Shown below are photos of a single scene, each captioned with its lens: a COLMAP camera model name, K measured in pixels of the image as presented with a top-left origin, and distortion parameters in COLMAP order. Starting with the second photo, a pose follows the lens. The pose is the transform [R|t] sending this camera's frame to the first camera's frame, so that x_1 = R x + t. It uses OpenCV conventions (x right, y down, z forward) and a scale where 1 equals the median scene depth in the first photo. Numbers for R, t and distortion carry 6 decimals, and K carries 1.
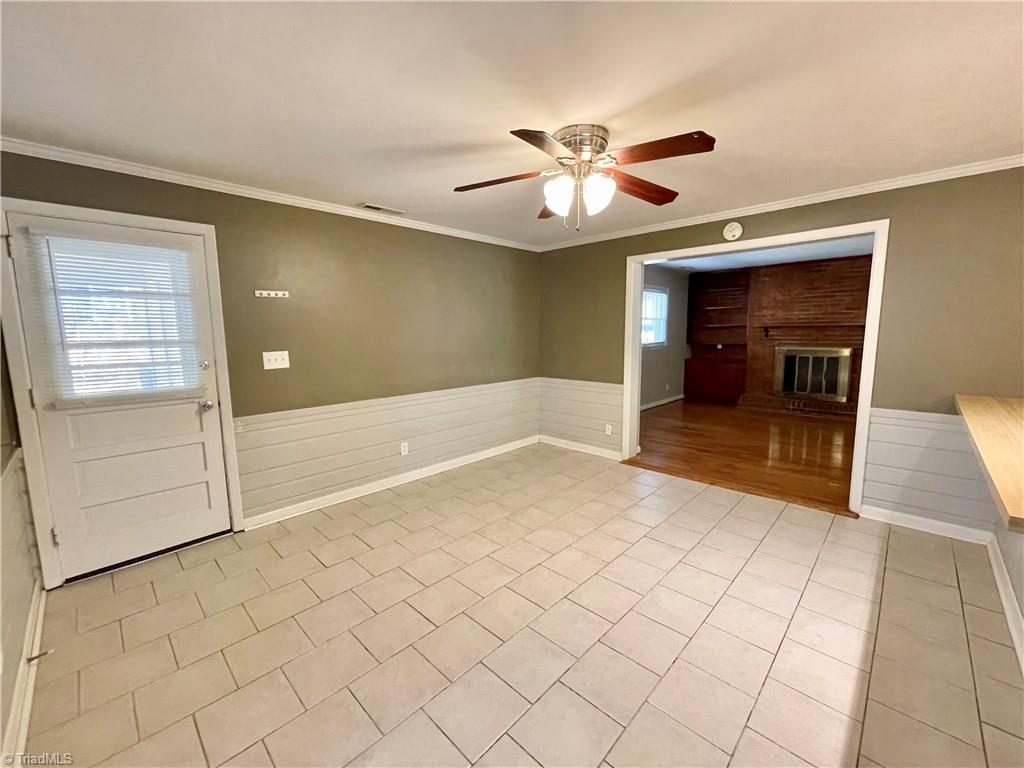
lens RADIAL K [[417.9, 0, 507.3], [0, 417.9, 384.1], [0, 0, 1]] dist [-0.001207, 0.000477]
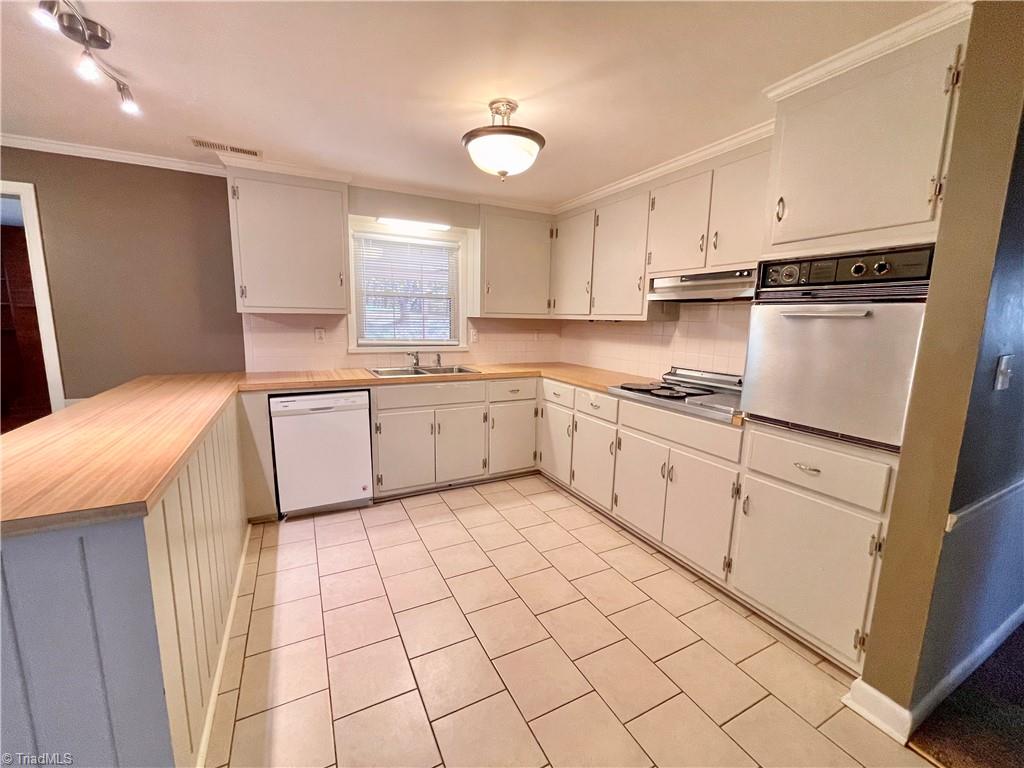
lens RADIAL K [[417.9, 0, 507.3], [0, 417.9, 384.1], [0, 0, 1]] dist [-0.001207, 0.000477]
pose [[0.318919, -0.128865, 0.938981, 0.339173], [0.099725, 0.989777, 0.101965, 0.027224], [-0.942521, 0.061122, 0.328510, -0.189530]]
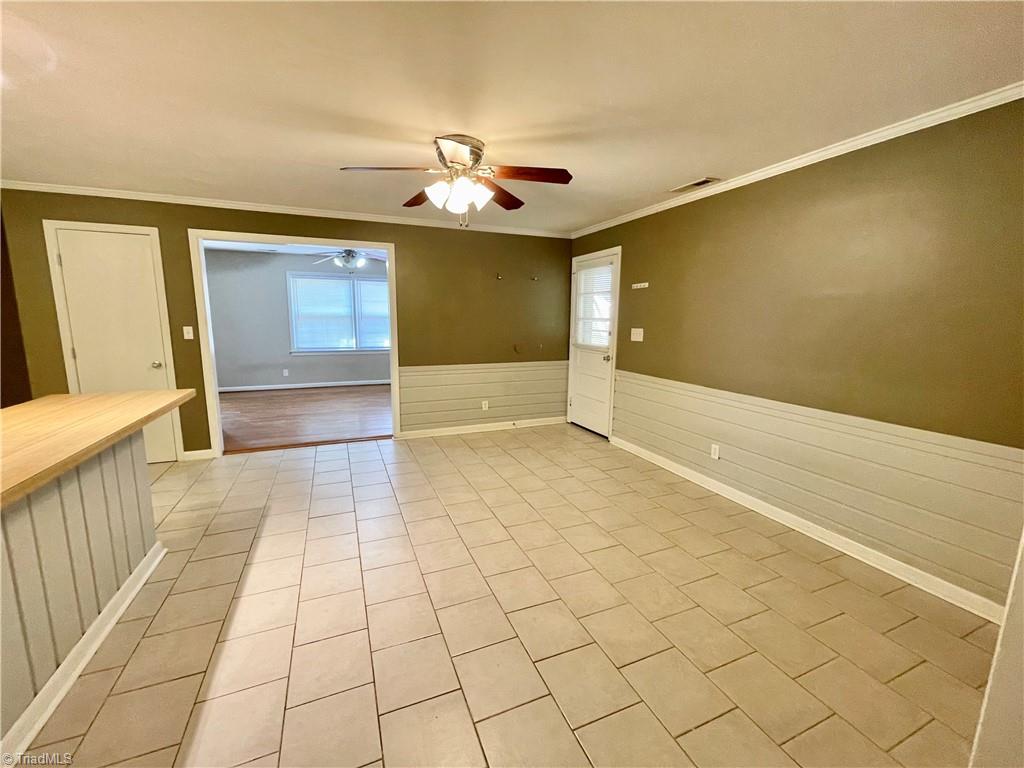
lens RADIAL K [[416.9, 0, 510.7], [0, 416.9, 383.1], [0, 0, 1]] dist [-0.000097, 0.000139]
pose [[-0.386127, 0.154924, -0.909343, 0.882512], [-0.125218, 0.967868, 0.218065, -0.151867], [0.913907, 0.198066, -0.354321, 1.154681]]
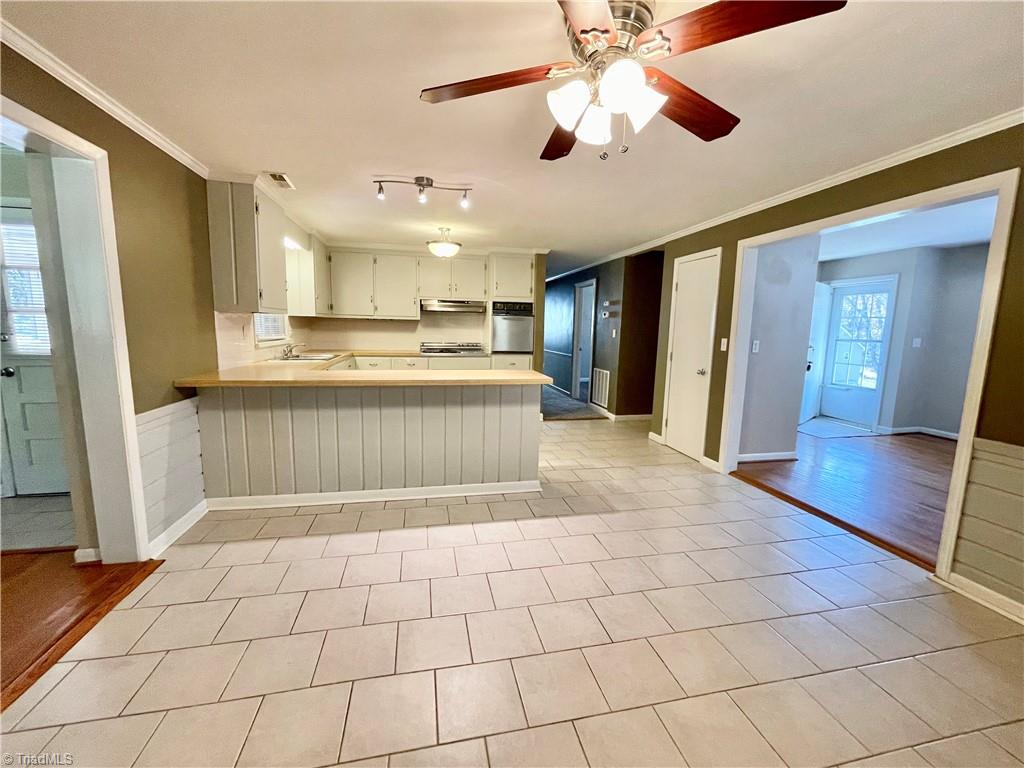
lens RADIAL K [[417.9, 0, 507.3], [0, 417.9, 384.1], [0, 0, 1]] dist [-0.001207, 0.000477]
pose [[-0.834140, -0.080670, 0.545622, -0.066031], [0.061819, 0.969339, 0.237824, -0.132602], [-0.548078, 0.232109, -0.803577, 1.216537]]
